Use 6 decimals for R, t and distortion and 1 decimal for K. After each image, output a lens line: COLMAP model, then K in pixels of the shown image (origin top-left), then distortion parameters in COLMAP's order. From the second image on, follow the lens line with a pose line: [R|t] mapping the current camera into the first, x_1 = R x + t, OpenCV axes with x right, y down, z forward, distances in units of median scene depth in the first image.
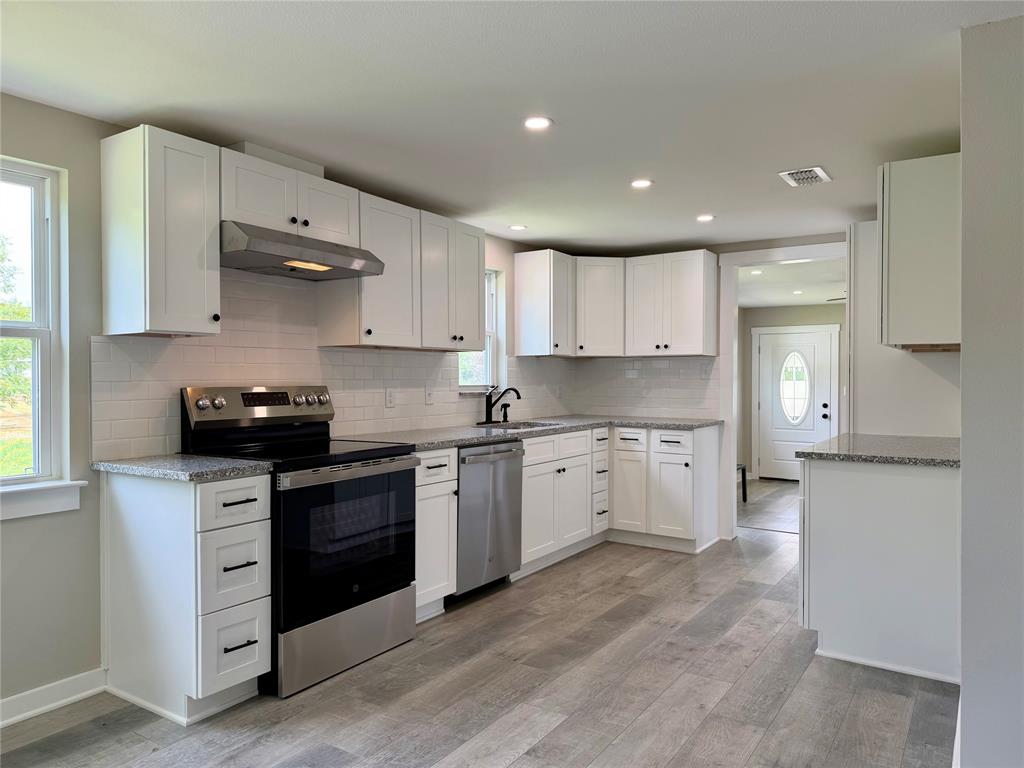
lens RADIAL K [[717.5, 0, 507.3], [0, 717.5, 386.2], [0, 0, 1]] dist [-0.001700, -0.000562]
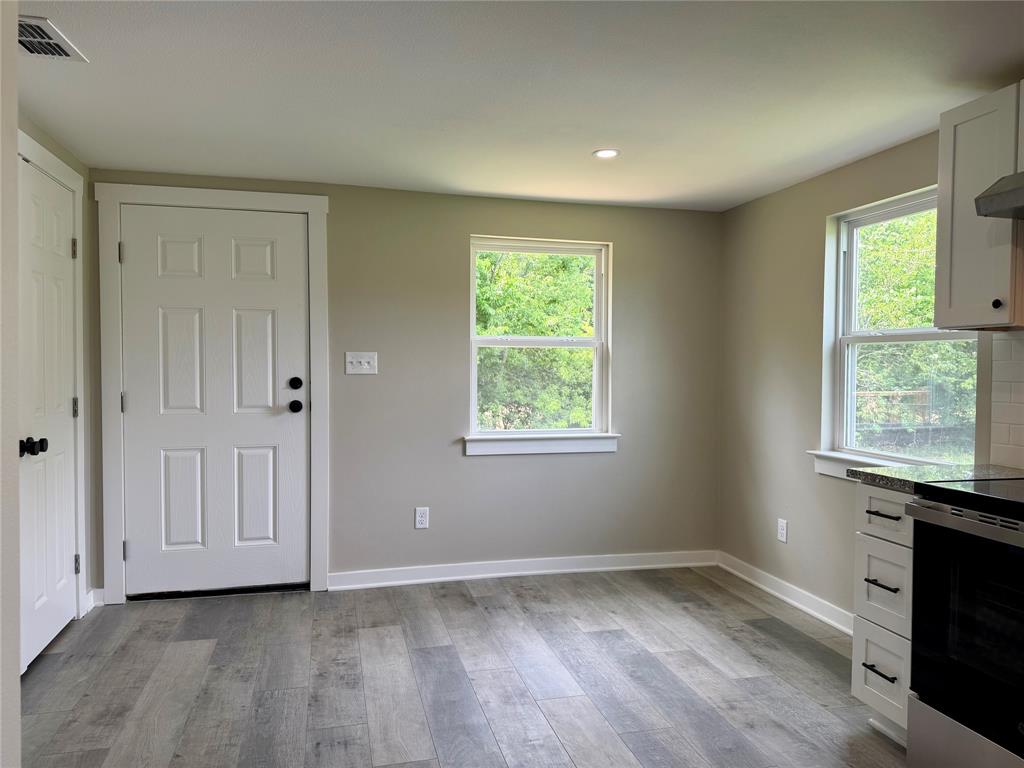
lens RADIAL K [[717.5, 0, 507.3], [0, 717.5, 386.2], [0, 0, 1]] dist [-0.001700, -0.000562]
pose [[-0.668287, 0.012507, -0.743798, 0.598655], [-0.022887, 0.999040, 0.037363, -0.022059], [0.743551, 0.041992, -0.667359, 1.209719]]
